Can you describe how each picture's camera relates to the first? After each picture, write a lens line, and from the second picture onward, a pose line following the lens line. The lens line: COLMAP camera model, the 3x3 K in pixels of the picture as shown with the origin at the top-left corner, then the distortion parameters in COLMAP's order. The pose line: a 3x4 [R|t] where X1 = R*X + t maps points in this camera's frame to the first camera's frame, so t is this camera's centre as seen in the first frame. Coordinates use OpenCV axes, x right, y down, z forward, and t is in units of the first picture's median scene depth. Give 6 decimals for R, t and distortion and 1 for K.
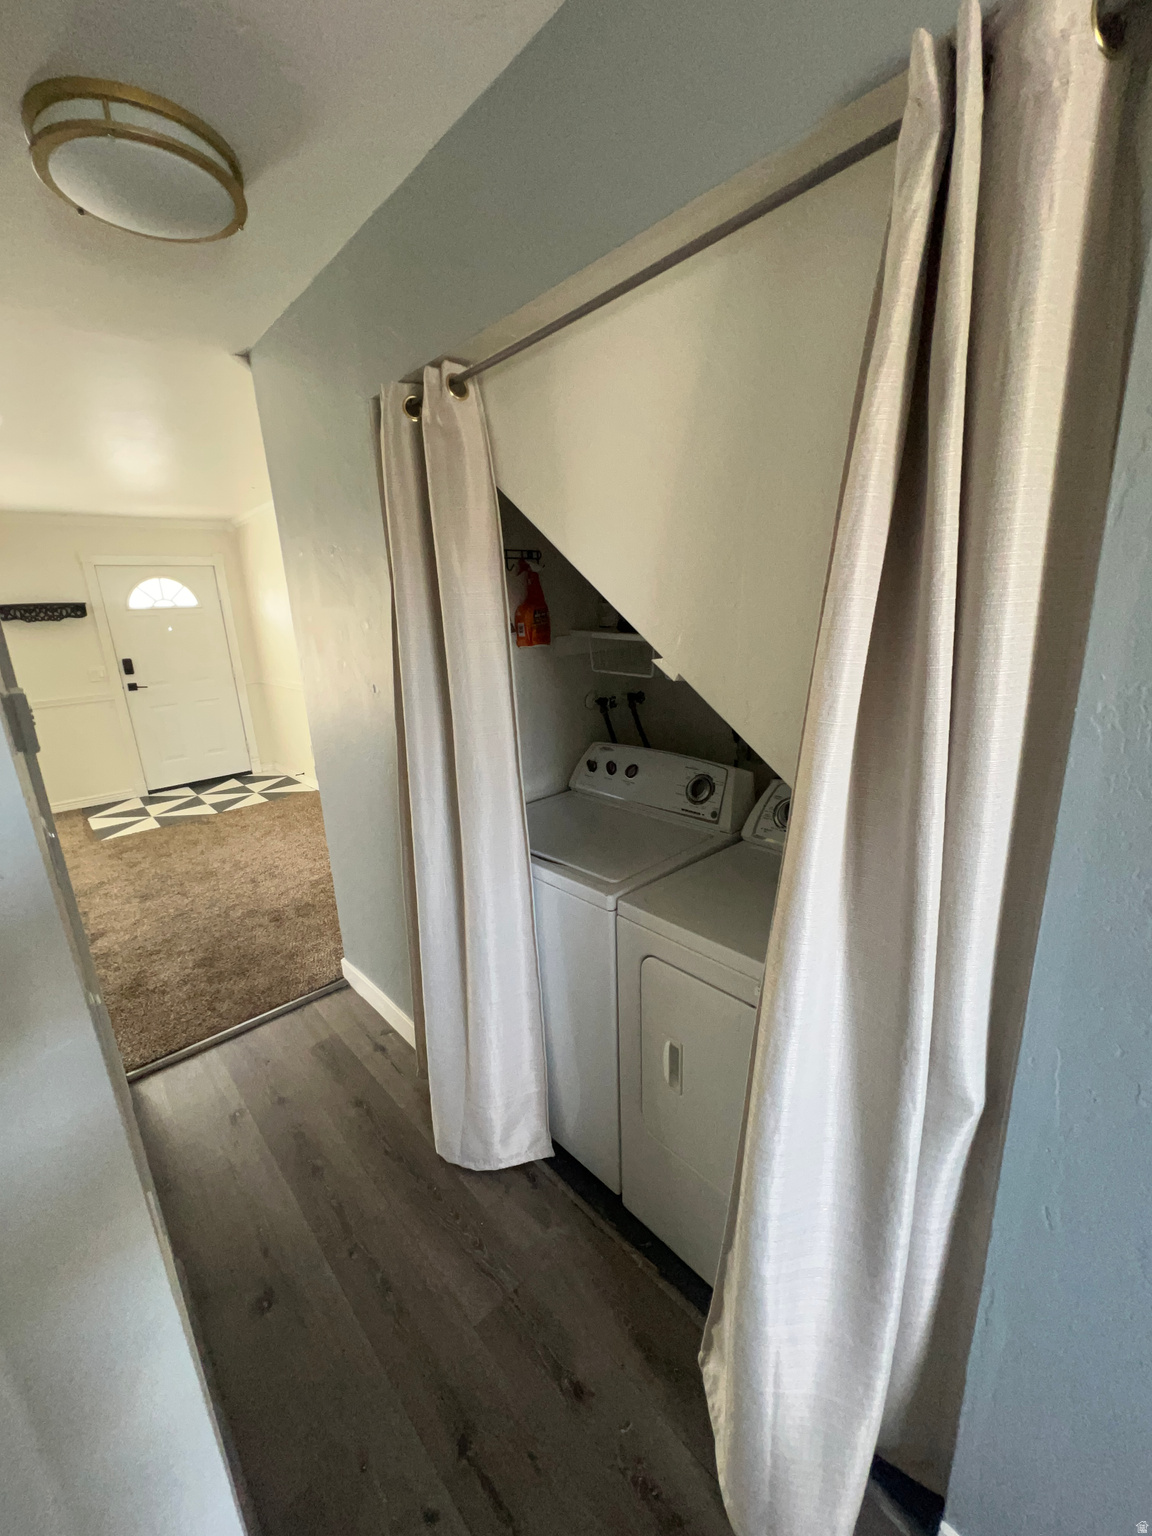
lens RADIAL K [[604.0, 0, 577.1], [0, 604.0, 763.6], [0, 0, 1]] dist [-0.013704, -0.000179]
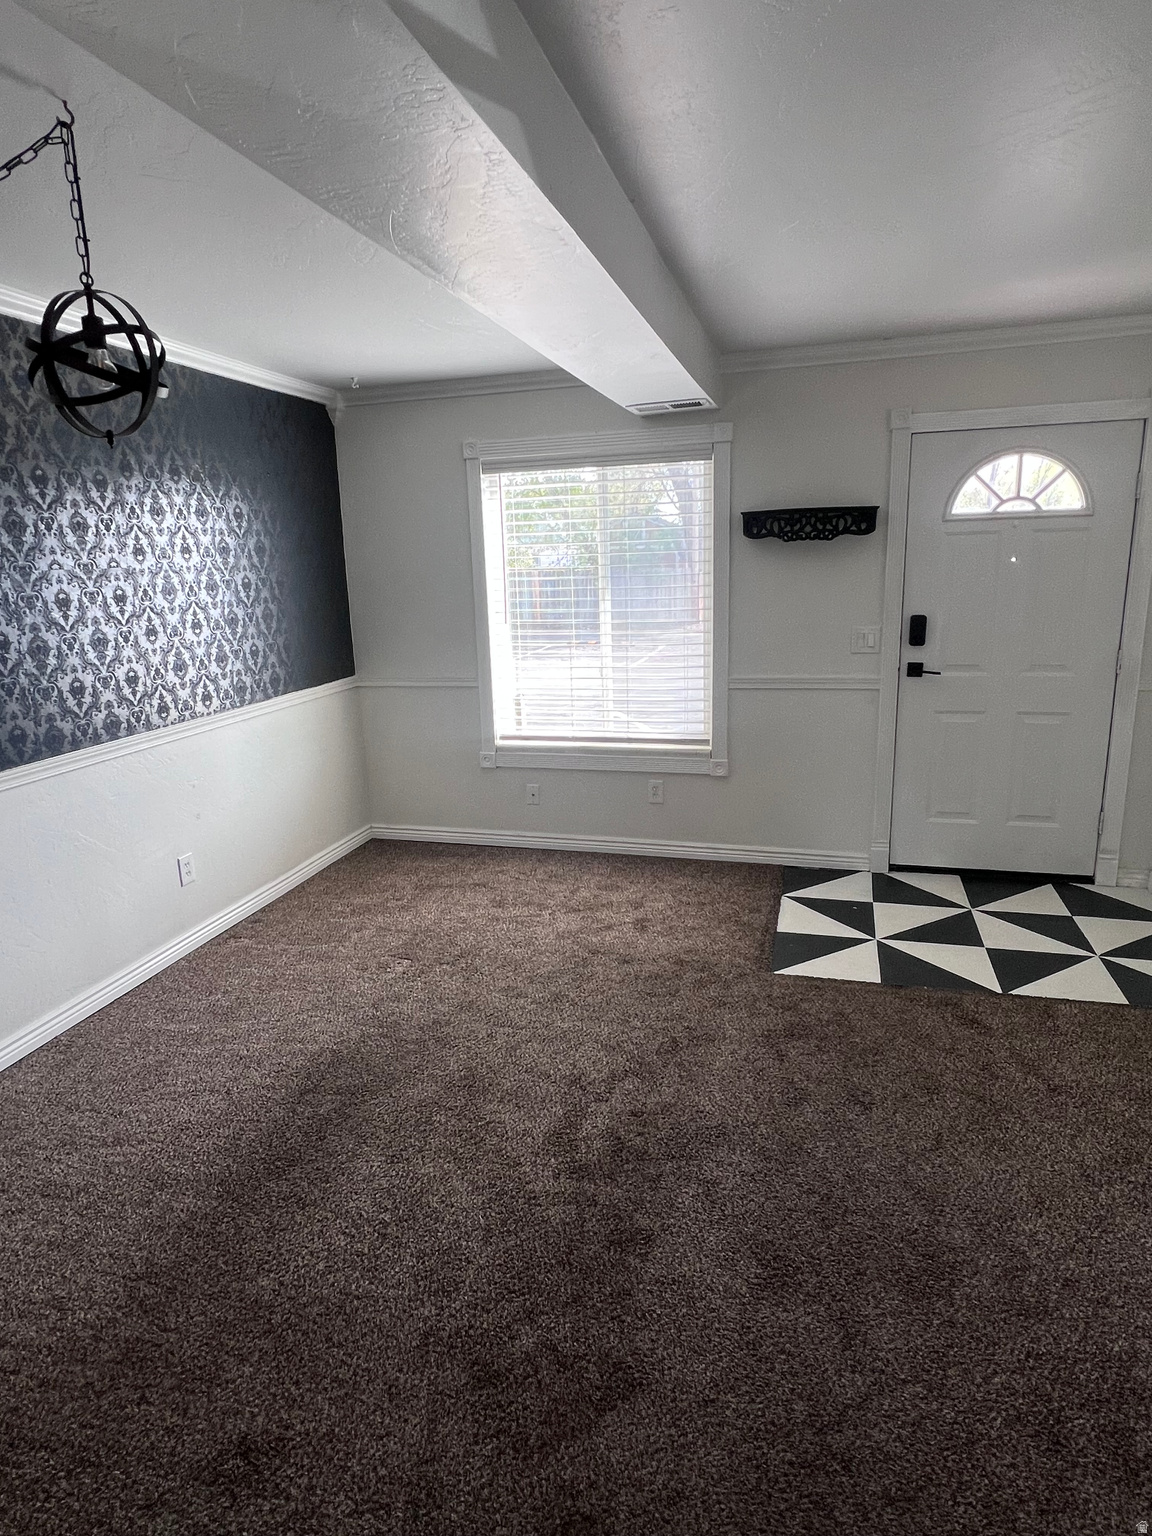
lens RADIAL K [[844.6, 0, 564.7], [0, 844.6, 771.8], [0, 0, 1]] dist [-0.011554, -0.000243]
pose [[0.498394, 0.238295, -0.833558, -0.280224], [-0.205031, 0.966606, 0.153739, -0.098528], [0.842357, 0.094283, 0.530608, 0.388589]]
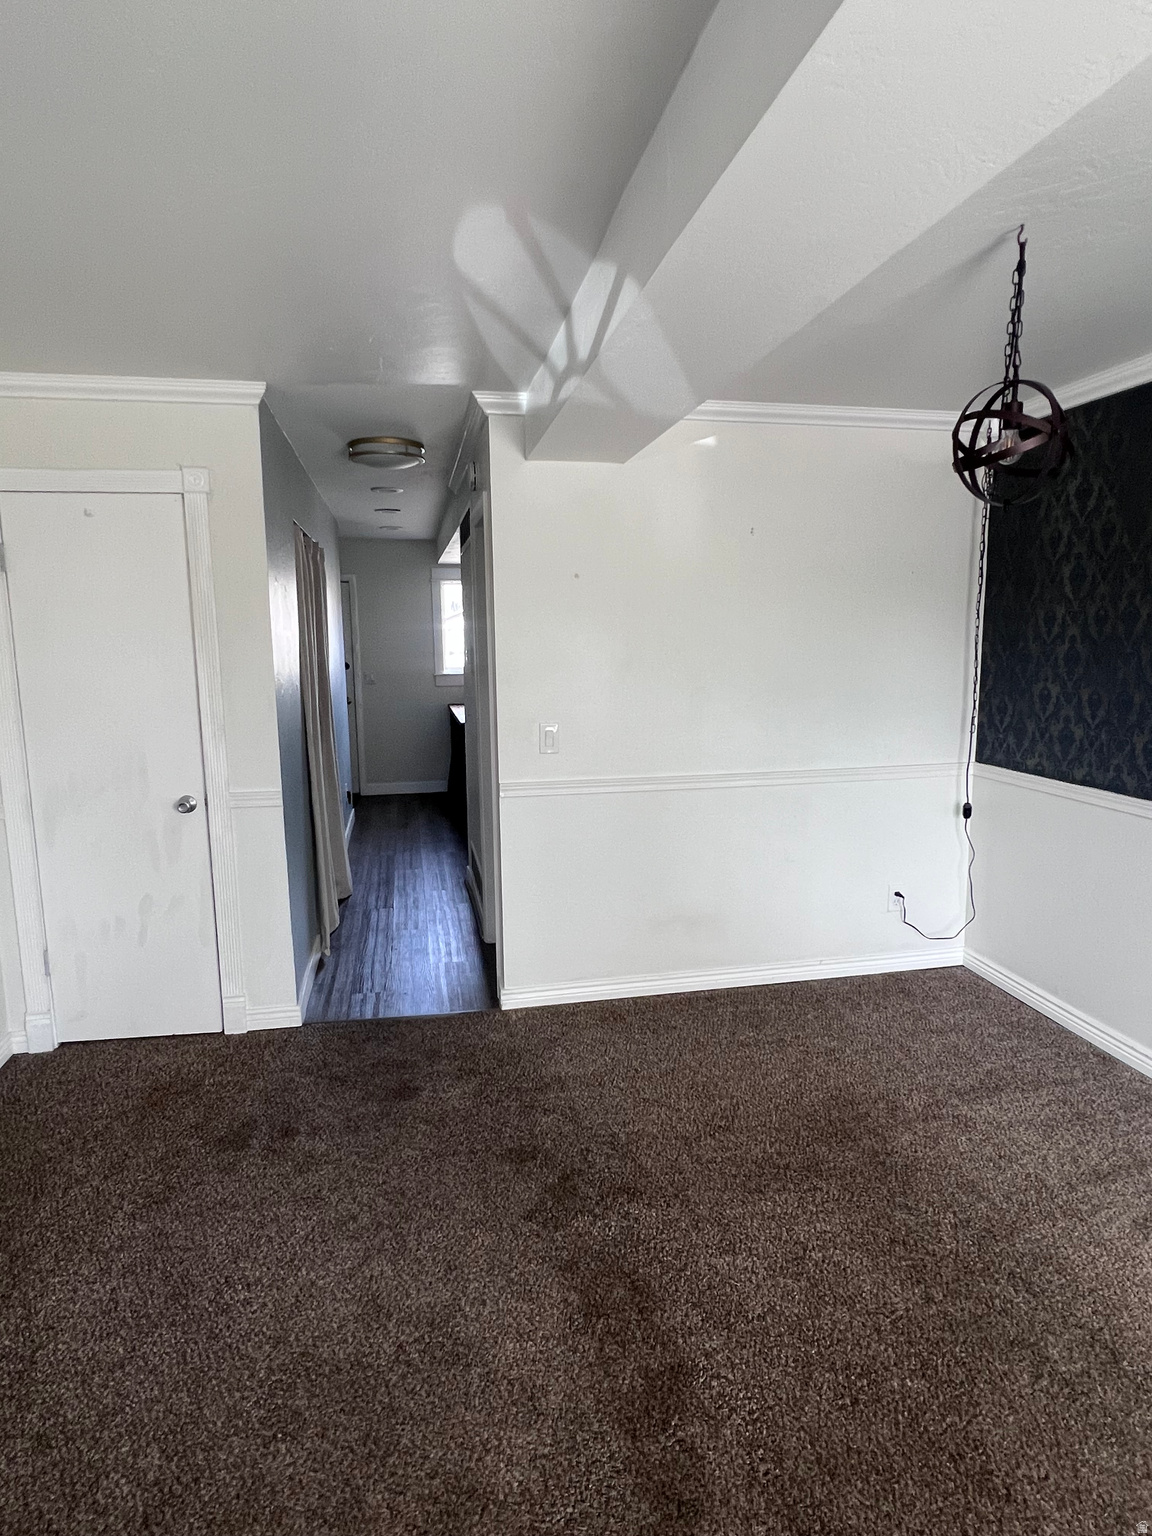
lens RADIAL K [[844.6, 0, 564.7], [0, 844.6, 771.8], [0, 0, 1]] dist [-0.011554, -0.000243]
pose [[-0.847747, -0.024073, 0.529855, -0.693634], [0.184611, 0.923114, 0.337311, -0.175355], [-0.497237, 0.383771, -0.778123, 0.819570]]
